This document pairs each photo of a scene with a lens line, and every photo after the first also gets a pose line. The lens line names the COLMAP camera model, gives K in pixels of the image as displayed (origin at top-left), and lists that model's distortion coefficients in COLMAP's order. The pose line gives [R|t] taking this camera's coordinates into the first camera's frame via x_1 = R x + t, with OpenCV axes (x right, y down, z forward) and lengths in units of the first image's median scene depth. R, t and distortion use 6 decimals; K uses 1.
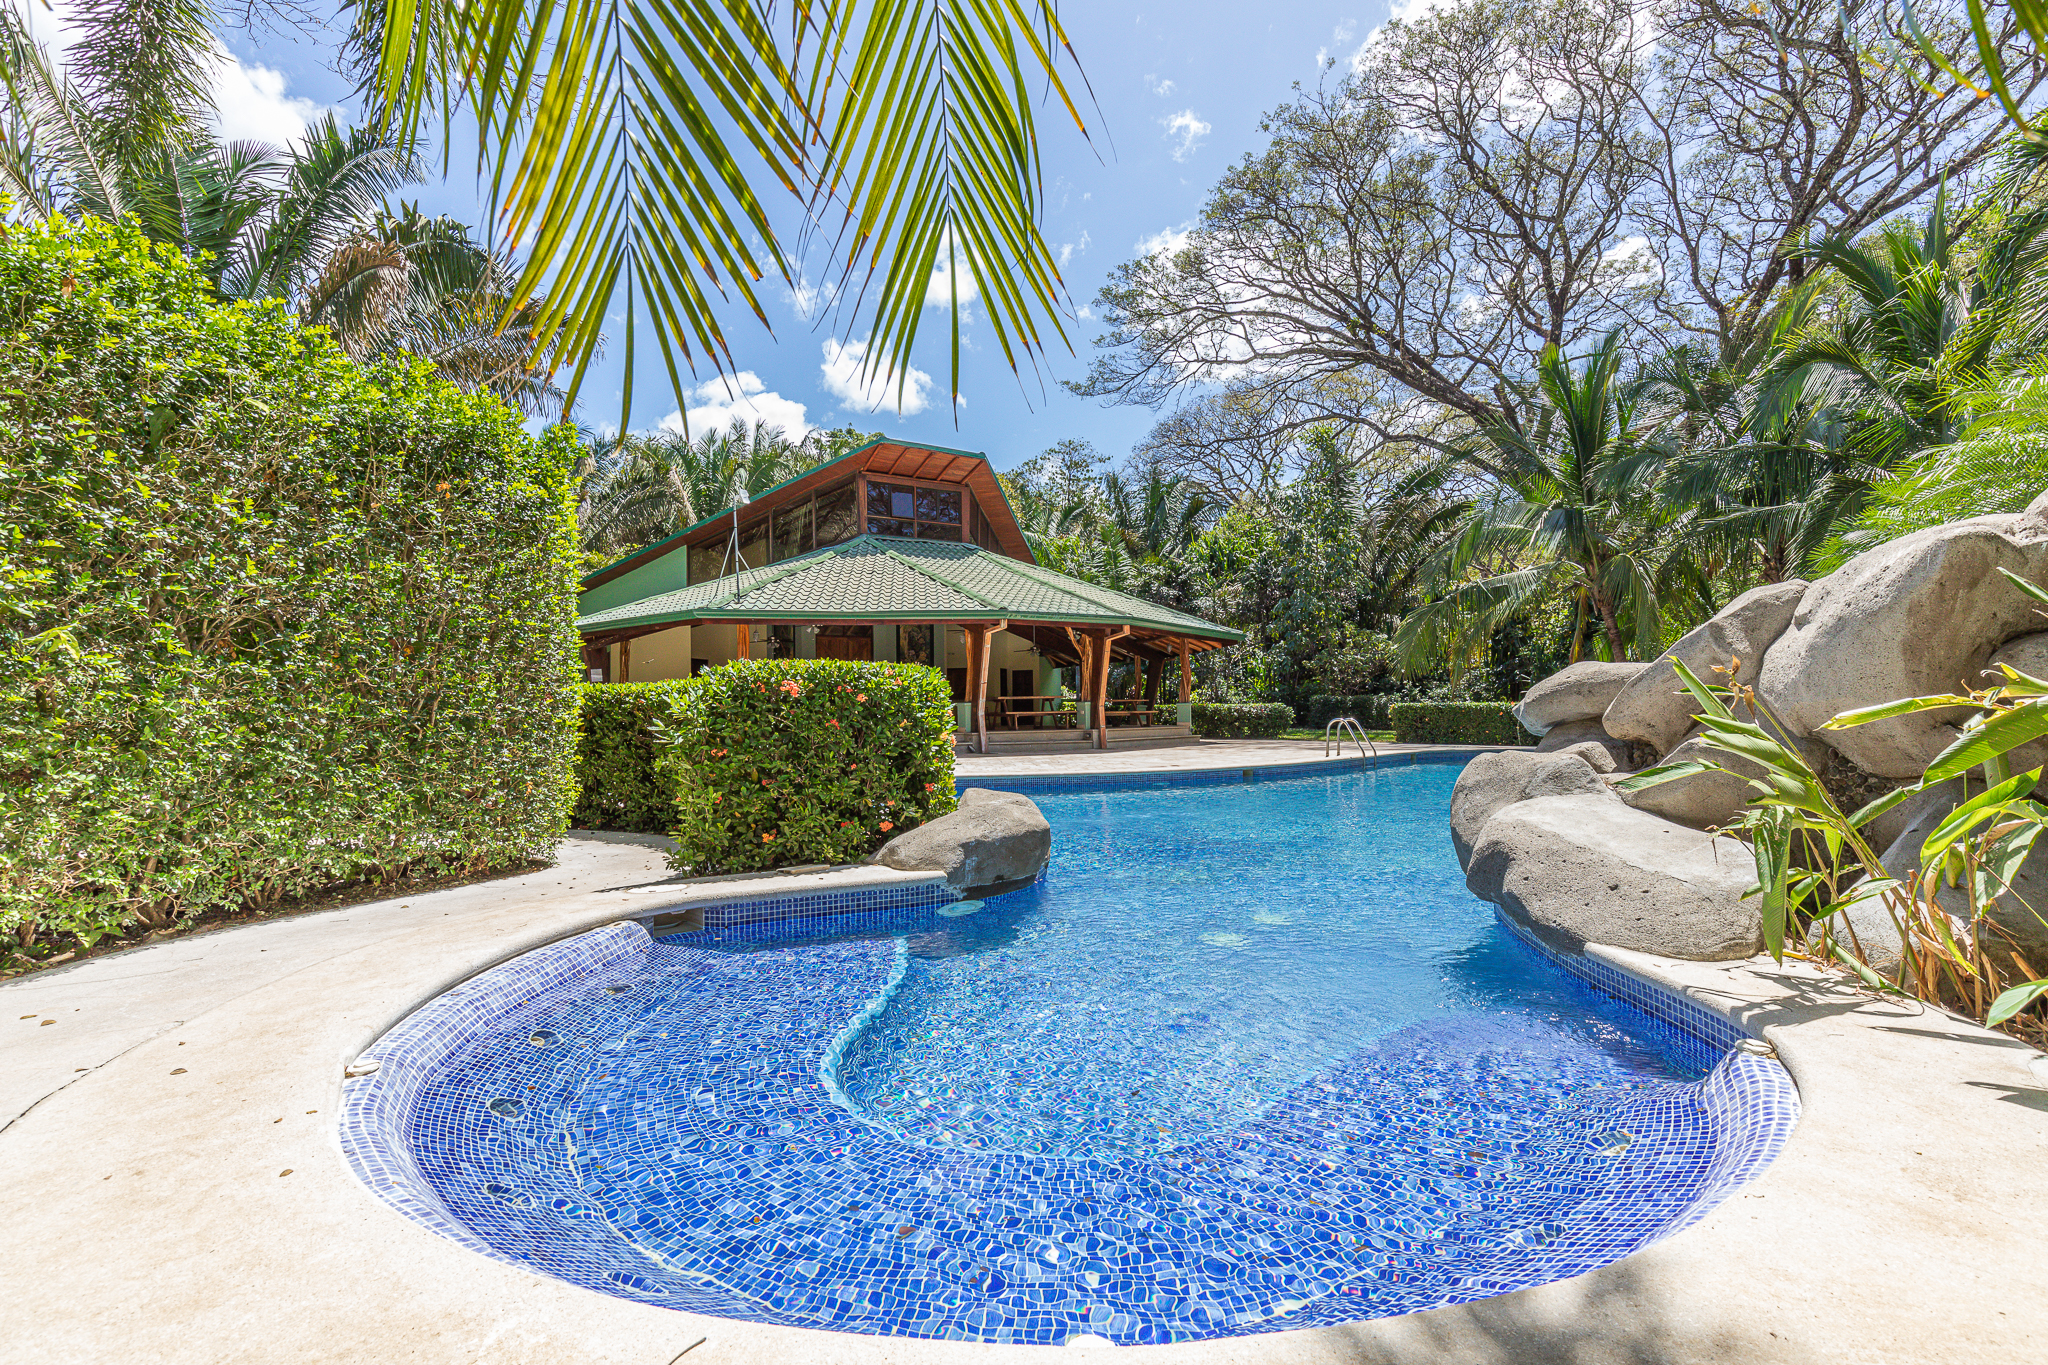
lens RADIAL K [[986.1, 0, 1024.0], [0, 986.1, 682.5], [0, 0, 1]] dist [0.002791, -0.000104]
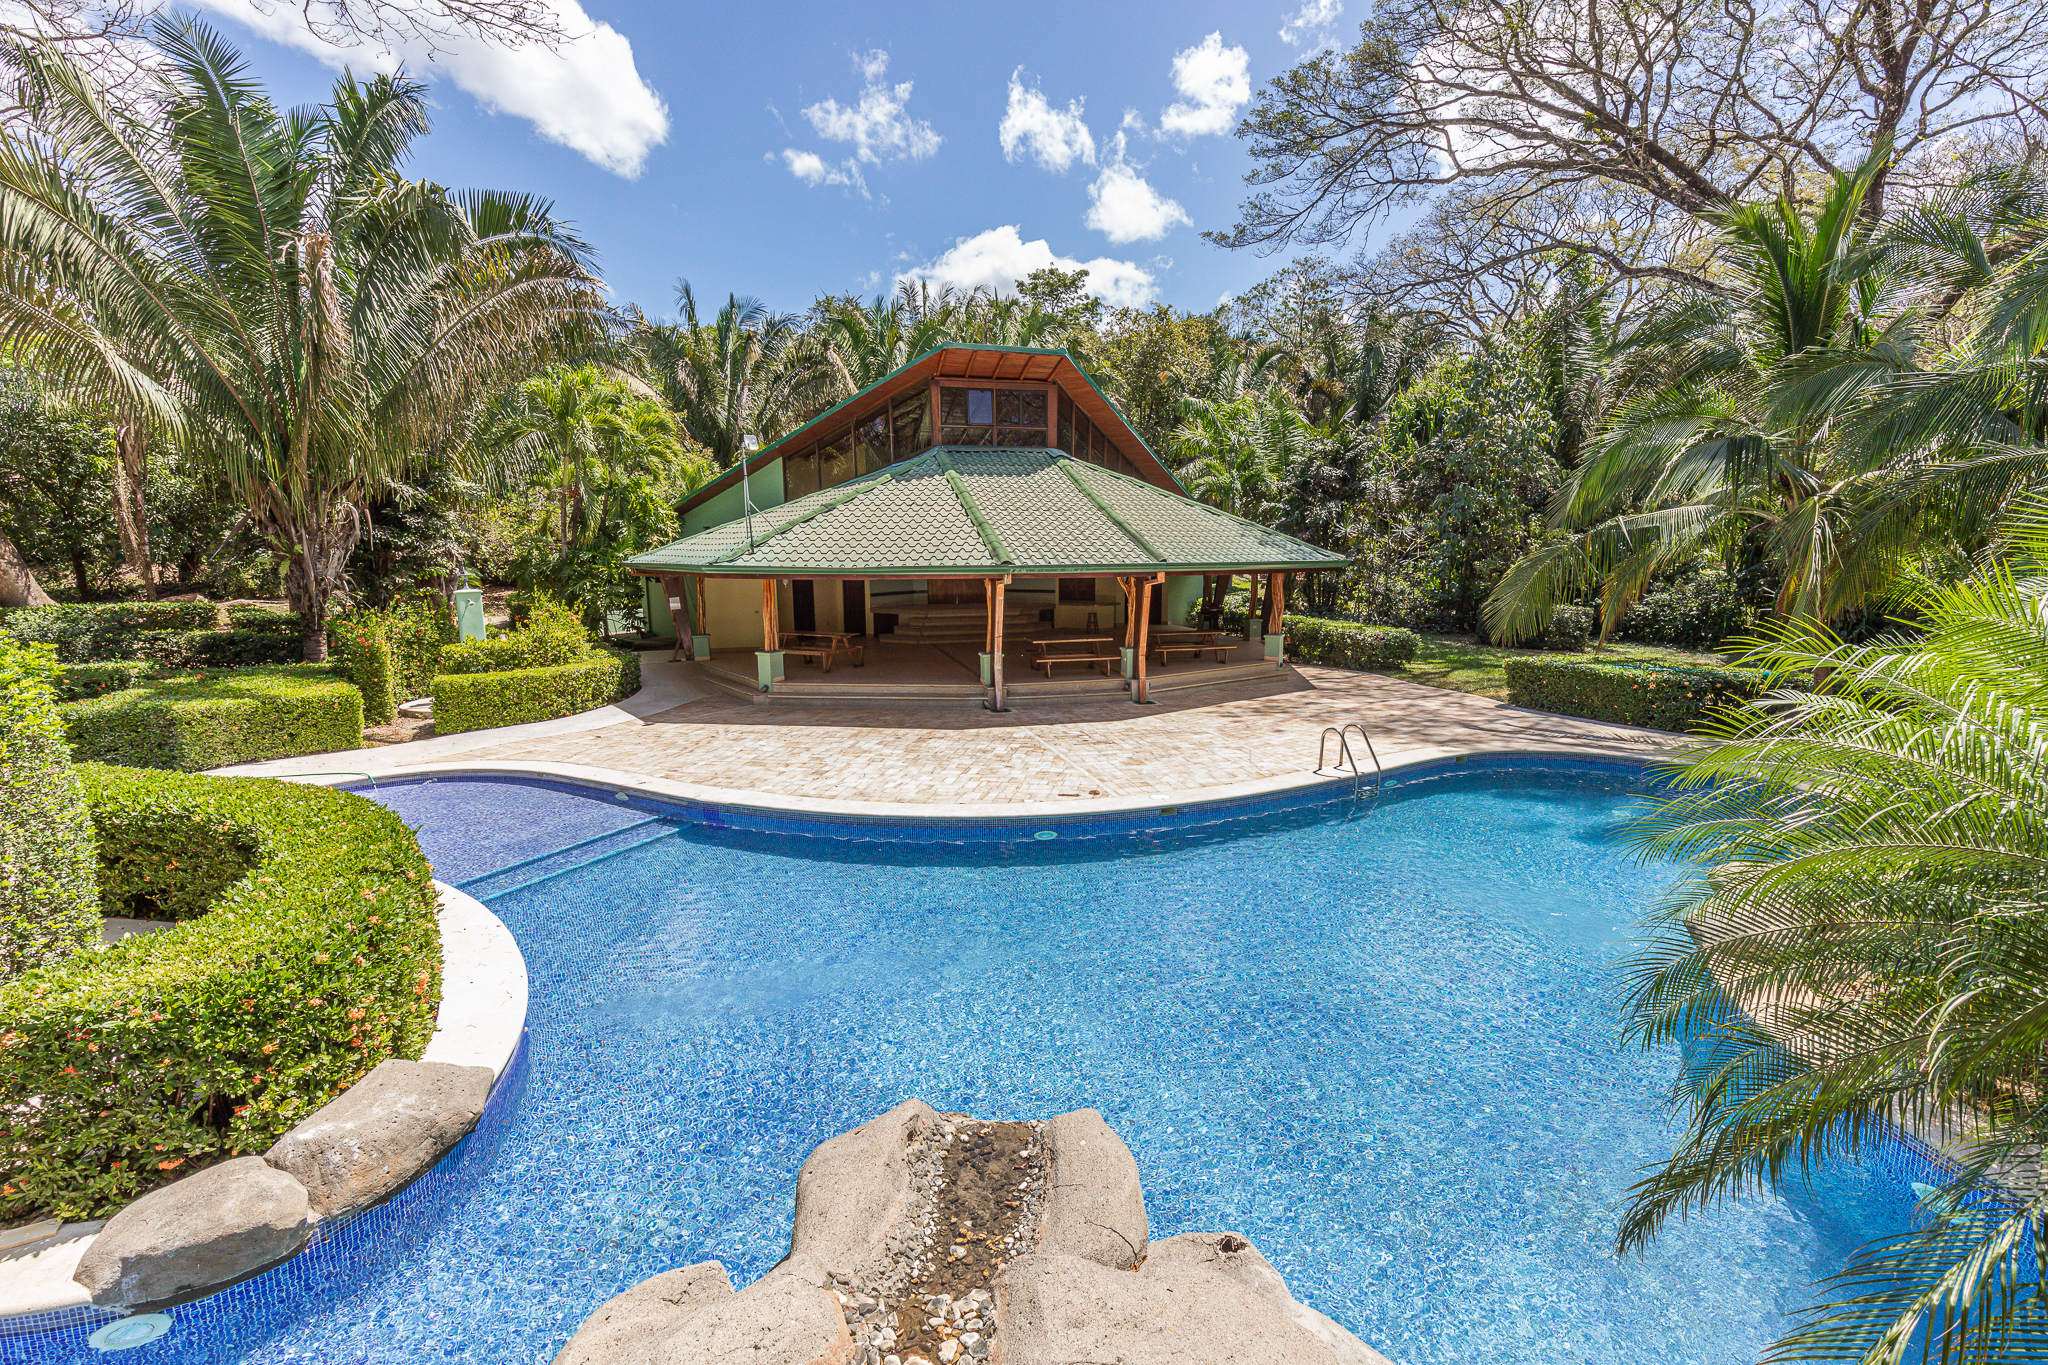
lens RADIAL K [[964.4, 0, 1024.0], [0, 964.4, 682.5], [0, 0, 1]] dist [0.005506, 0.001310]
pose [[0.958644, 0.047659, -0.280589, 0.143398], [0.006549, 0.981925, 0.189157, -0.077173], [0.284532, -0.183172, 0.941005, 0.079186]]
